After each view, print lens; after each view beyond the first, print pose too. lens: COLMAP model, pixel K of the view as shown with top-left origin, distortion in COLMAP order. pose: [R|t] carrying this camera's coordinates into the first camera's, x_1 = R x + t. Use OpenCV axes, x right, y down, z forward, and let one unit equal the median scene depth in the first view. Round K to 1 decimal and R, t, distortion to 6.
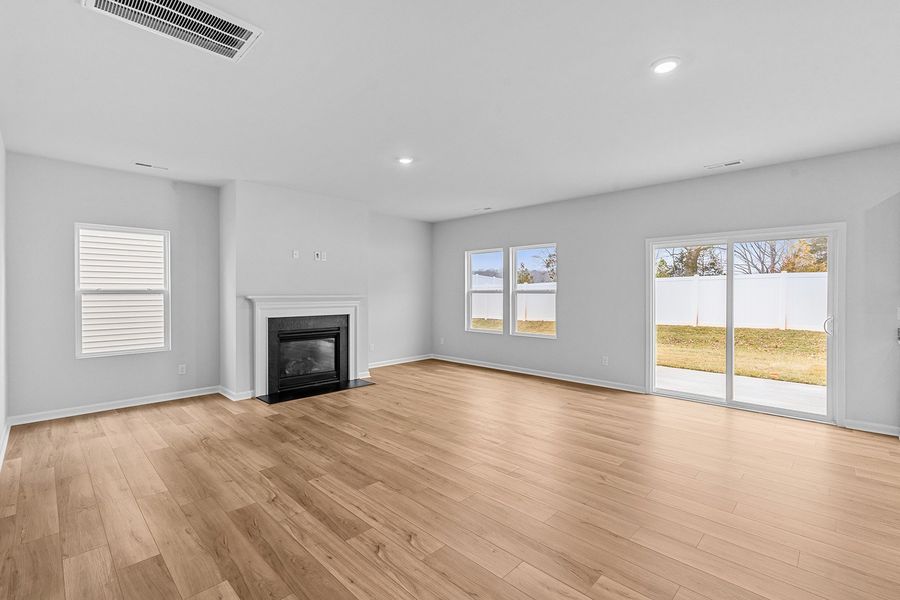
lens RADIAL K [[404.7, 0, 450.8], [0, 404.7, 293.9], [0, 0, 1]] dist [-0.002219, -0.000119]
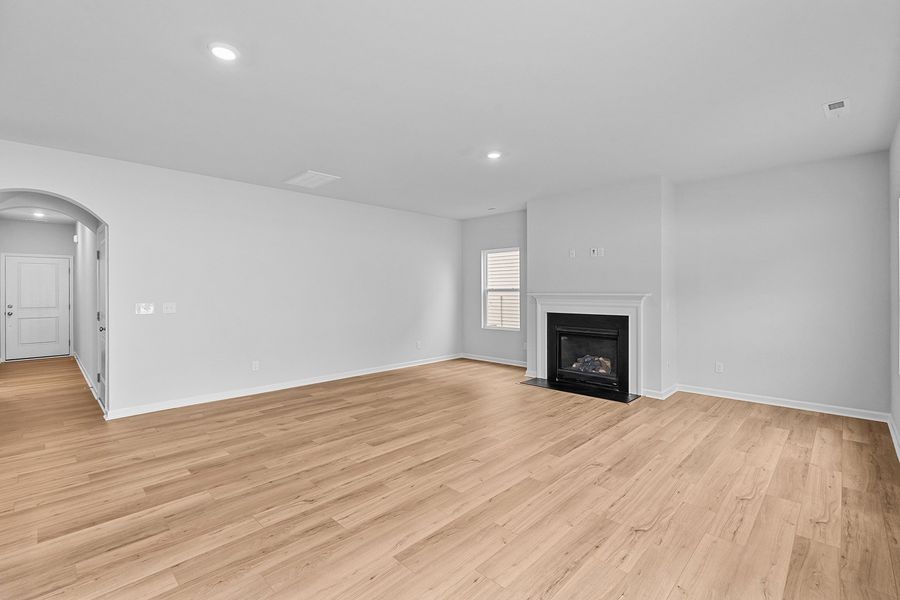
lens RADIAL K [[404.7, 0, 451.3], [0, 404.7, 290.4], [0, 0, 1]] dist [-0.002219, -0.000119]
pose [[-0.003304, -0.001082, -0.999994, 0.727422], [-0.000125, 0.999999, -0.001081, -0.002355], [0.999995, 0.000122, -0.003304, 0.758988]]
